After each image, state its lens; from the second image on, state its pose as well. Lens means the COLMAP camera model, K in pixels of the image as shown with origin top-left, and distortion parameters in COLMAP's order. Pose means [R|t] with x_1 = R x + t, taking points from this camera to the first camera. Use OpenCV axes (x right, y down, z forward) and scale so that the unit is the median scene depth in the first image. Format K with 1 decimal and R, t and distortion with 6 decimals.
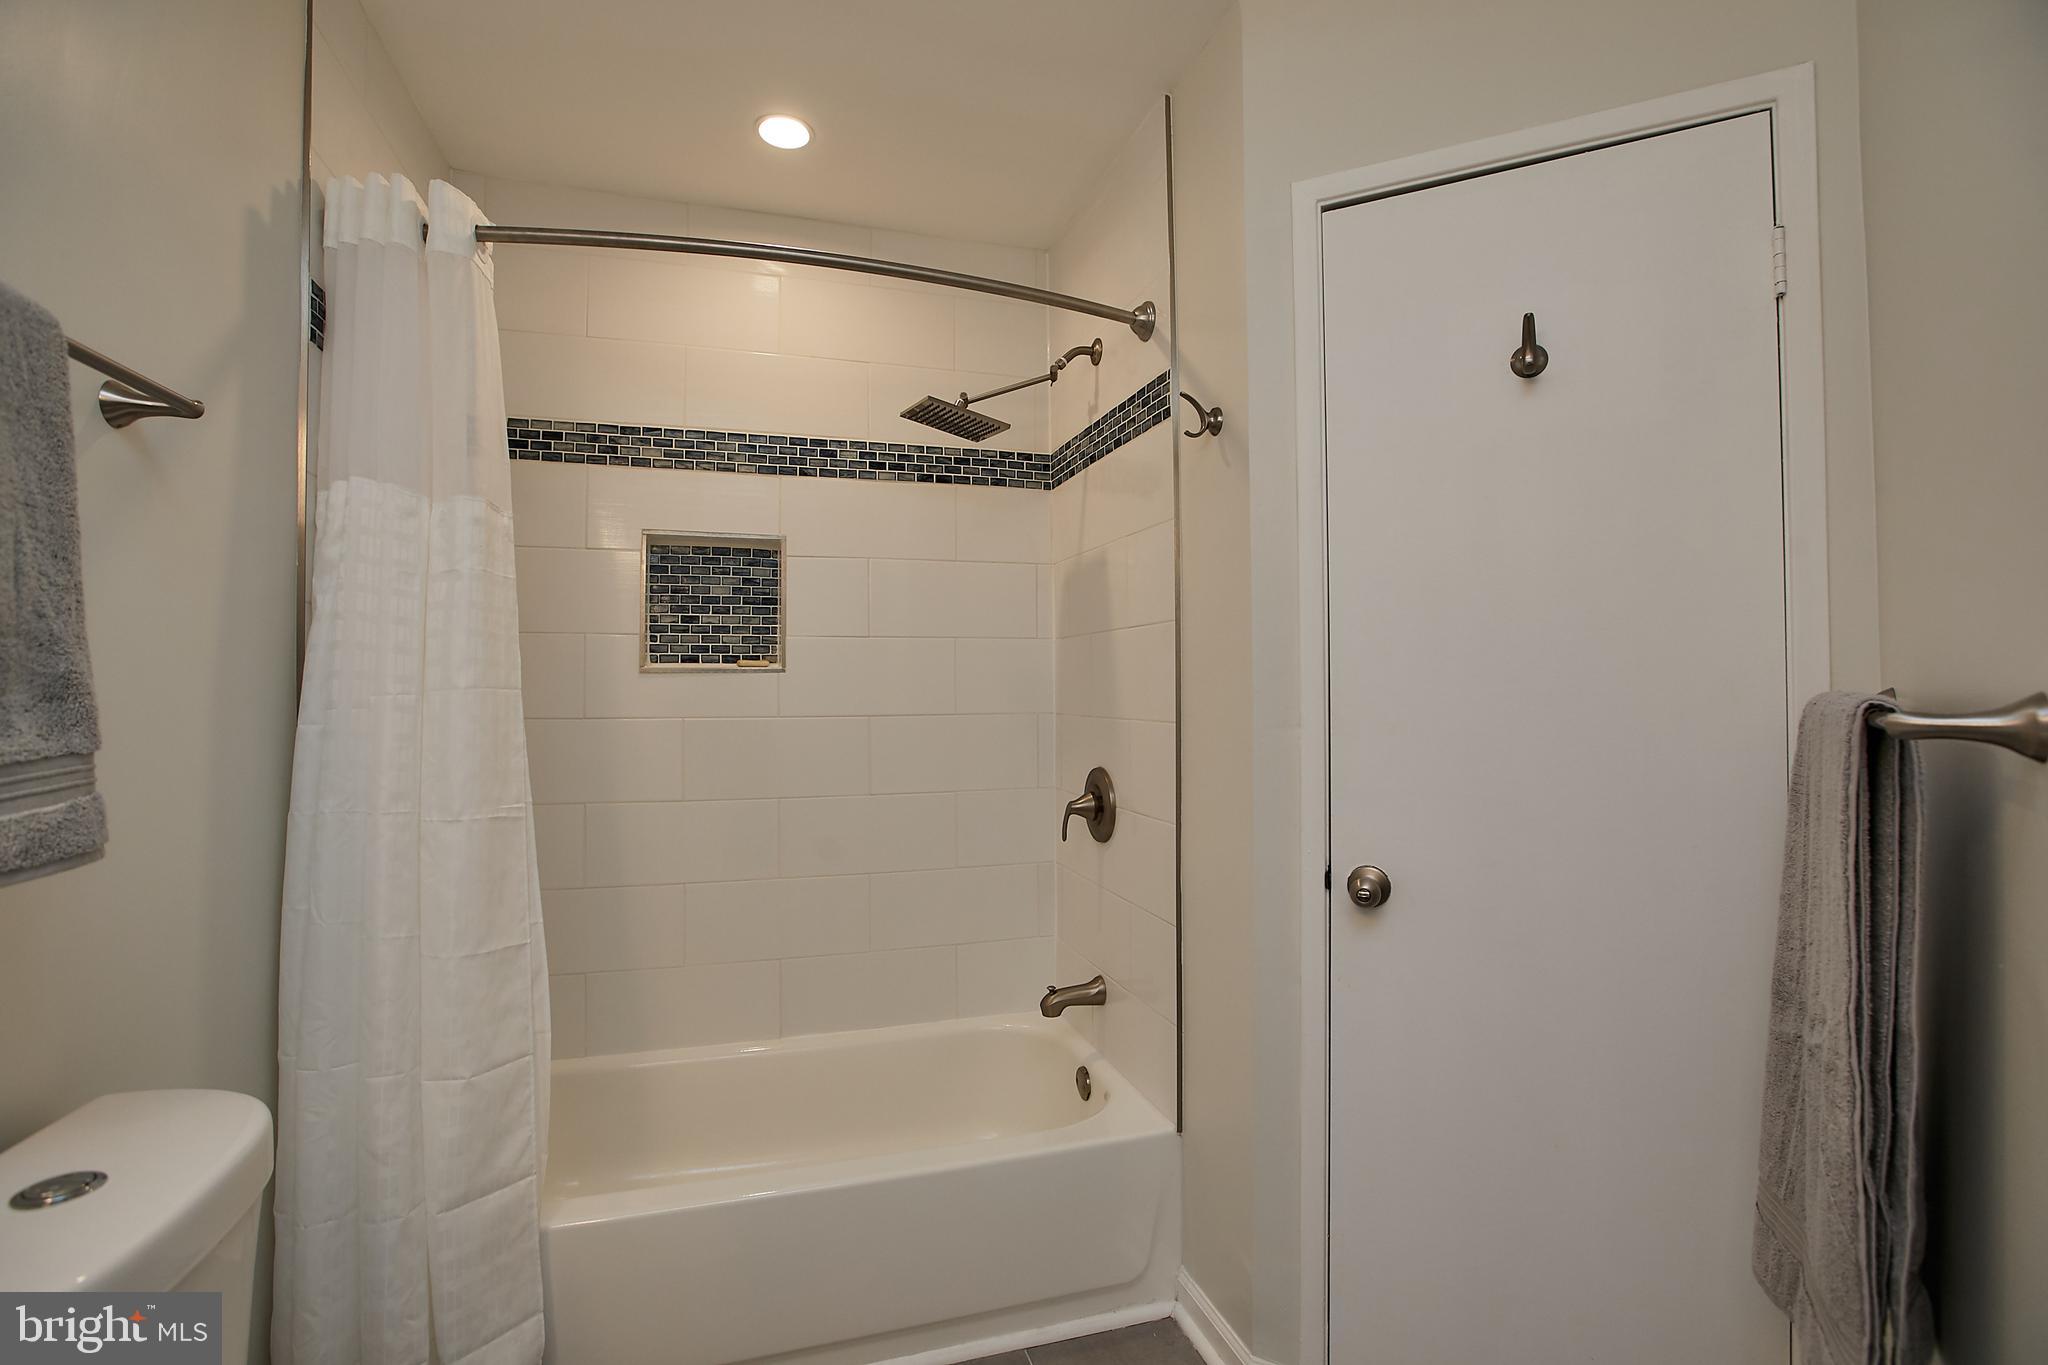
lens RADIAL K [[939.2, 0, 1026.7], [0, 939.2, 679.2], [0, 0, 1]] dist [-0.051712, 0.020288]
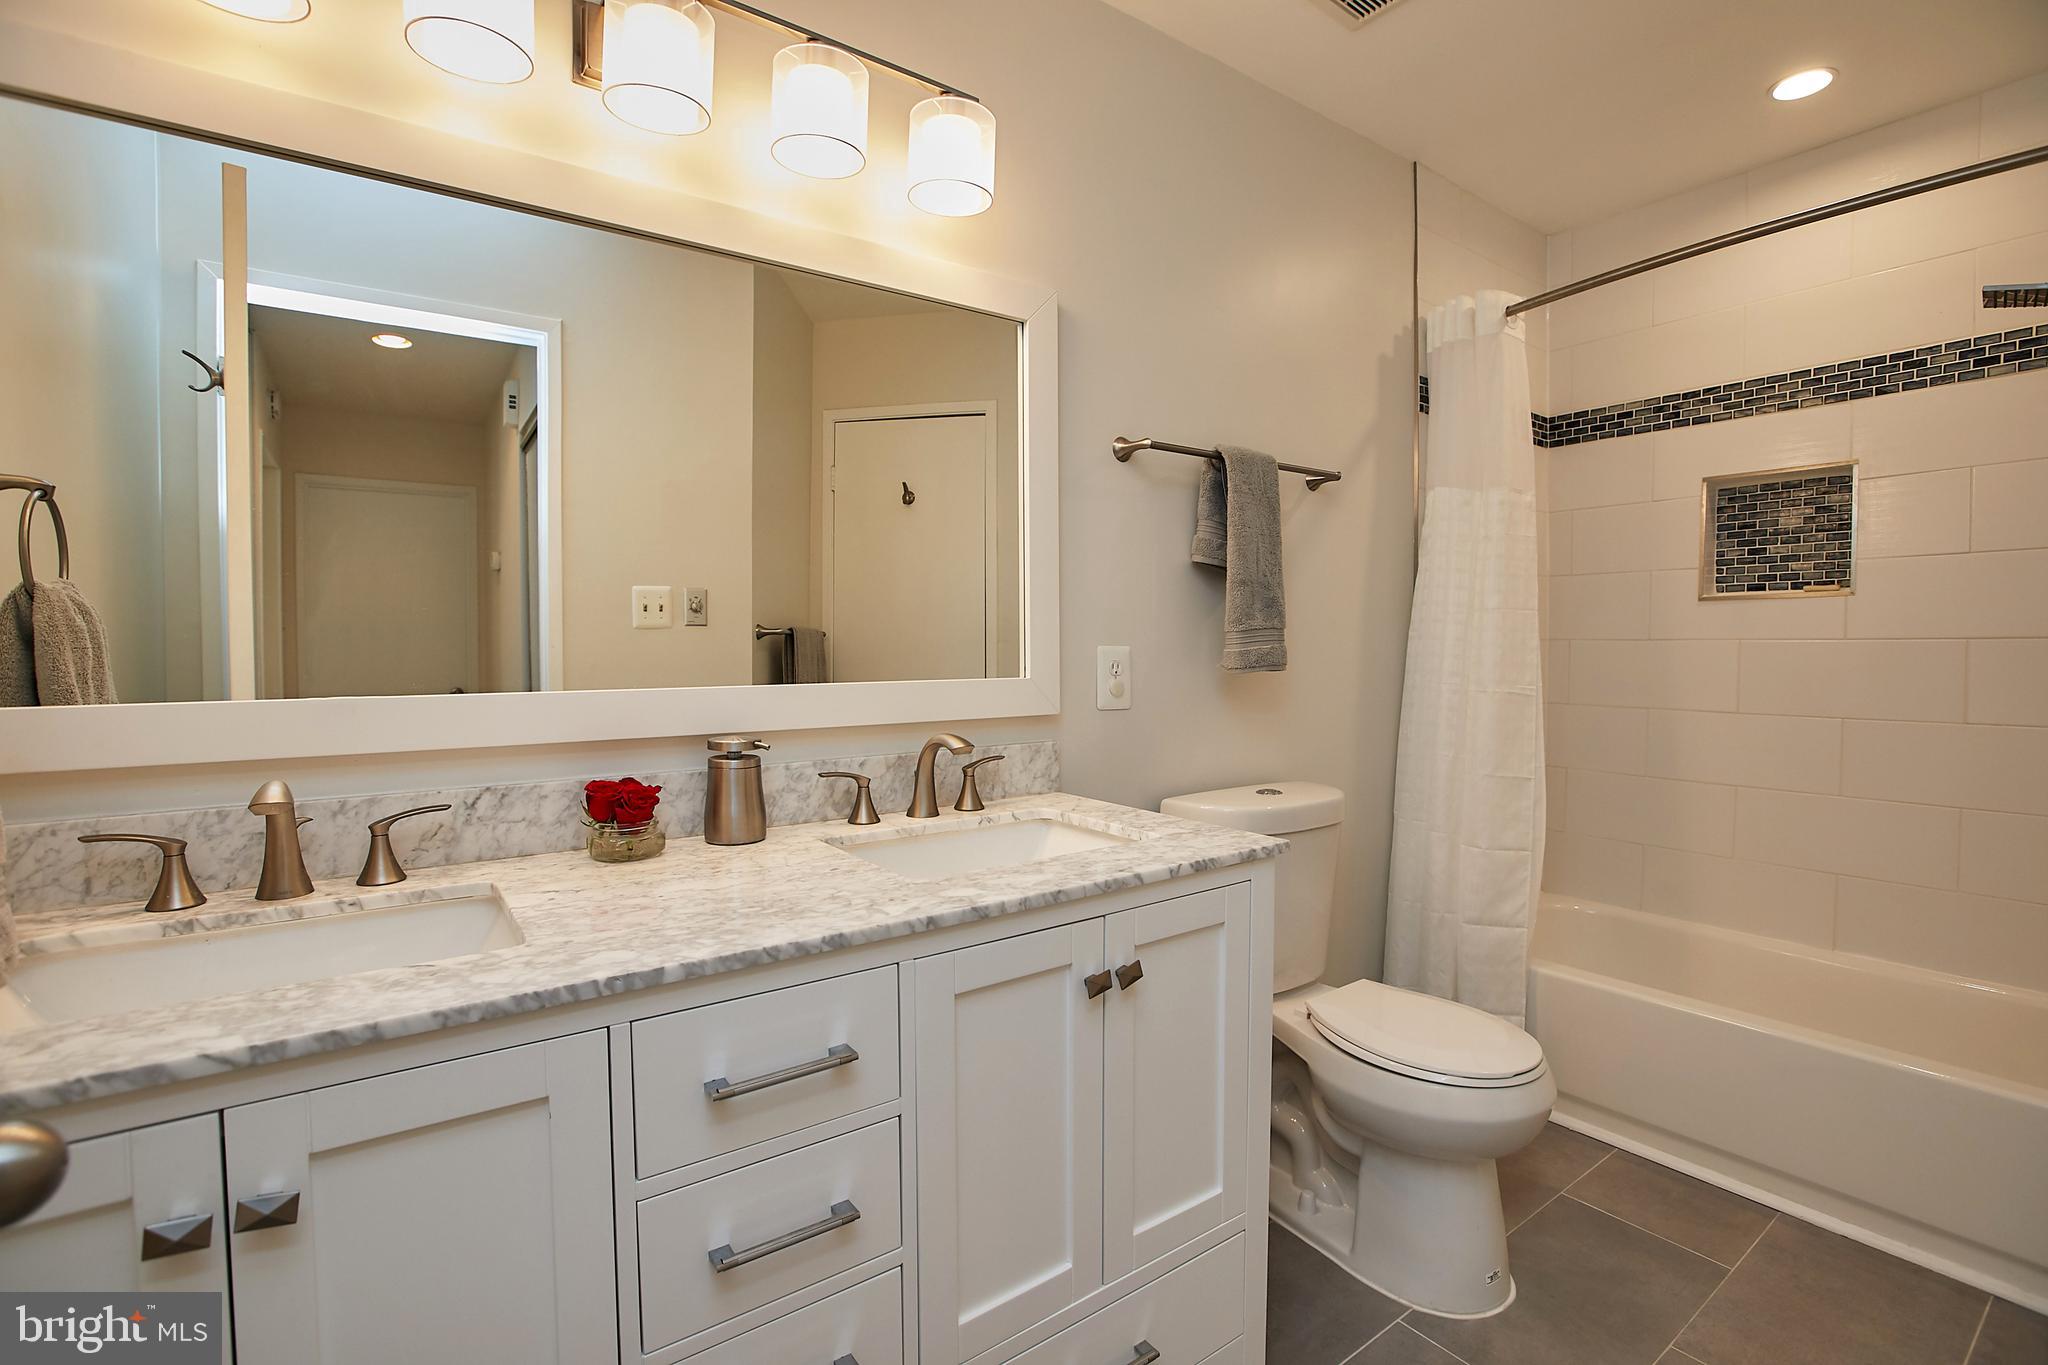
lens RADIAL K [[942.5, 0, 1009.2], [0, 942.5, 677.8], [0, 0, 1]] dist [-0.049023, 0.021346]
pose [[0.303826, 0.036692, -0.952021, 0.584793], [0.006847, 0.999148, 0.040693, 0.049532], [0.952703, -0.018882, 0.303316, -0.248398]]
